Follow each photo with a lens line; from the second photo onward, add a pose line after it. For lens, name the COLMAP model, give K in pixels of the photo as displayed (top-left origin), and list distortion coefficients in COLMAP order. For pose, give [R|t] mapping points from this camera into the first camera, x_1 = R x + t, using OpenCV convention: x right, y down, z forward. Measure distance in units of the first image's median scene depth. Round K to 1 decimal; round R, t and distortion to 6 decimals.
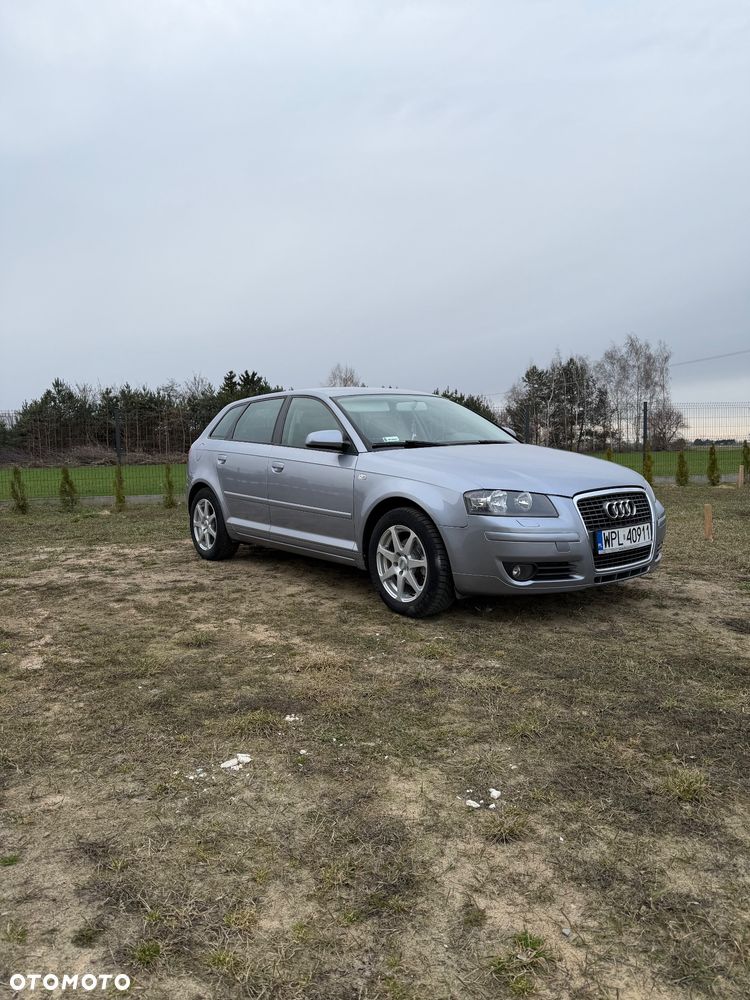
lens RADIAL K [[701.8, 0, 371.1], [0, 701.8, 505.5], [0, 0, 1]] dist [0.138168, -0.243777]
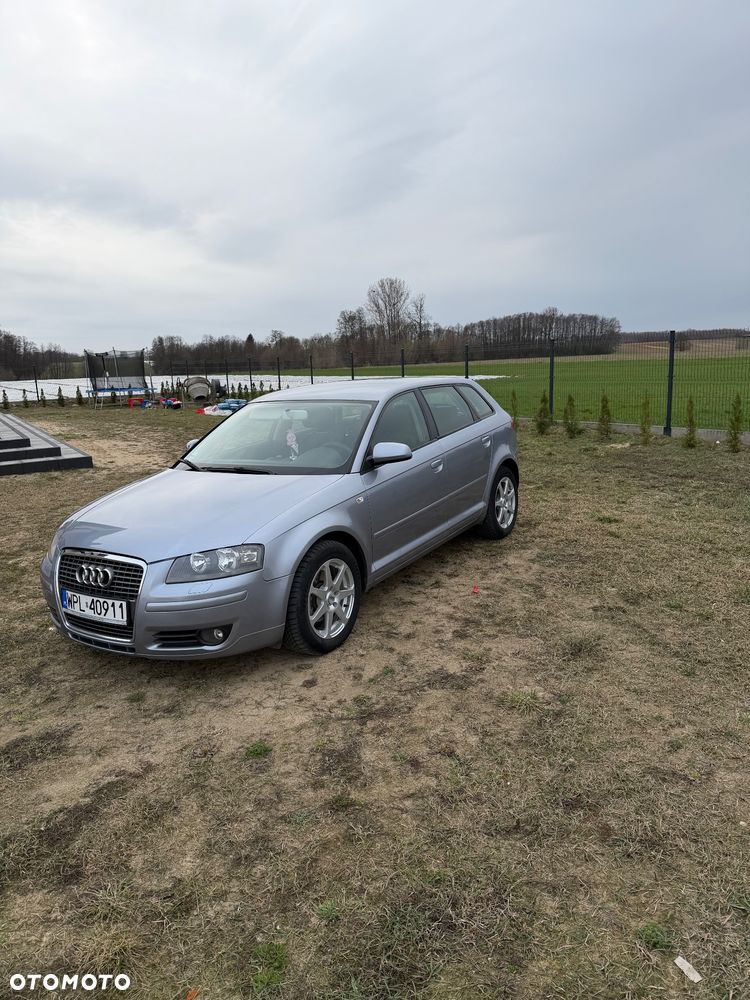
lens RADIAL K [[702.9, 0, 369.4], [0, 702.9, 508.5], [0, 0, 1]] dist [0.109895, -0.173054]
pose [[0.312195, 0.207443, -0.927093, 1.251844], [-0.034011, 0.977684, 0.207310, -0.274431], [0.949409, -0.033189, 0.312284, 1.003853]]
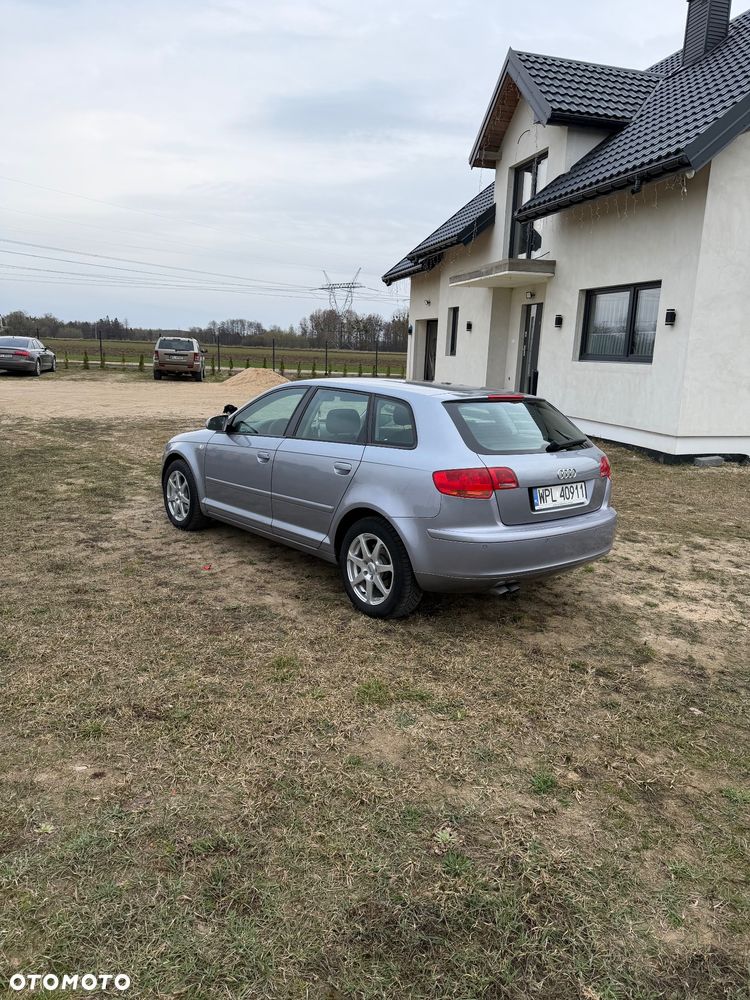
lens RADIAL K [[684.5, 0, 375.0], [0, 684.5, 500.0], [0, 0, 1]] dist [0.049819, -0.039944]
pose [[-0.999758, -0.012517, -0.018097, -0.021819], [-0.017095, 0.959659, 0.280647, -0.372770], [0.013854, 0.280889, -0.959640, 2.683769]]
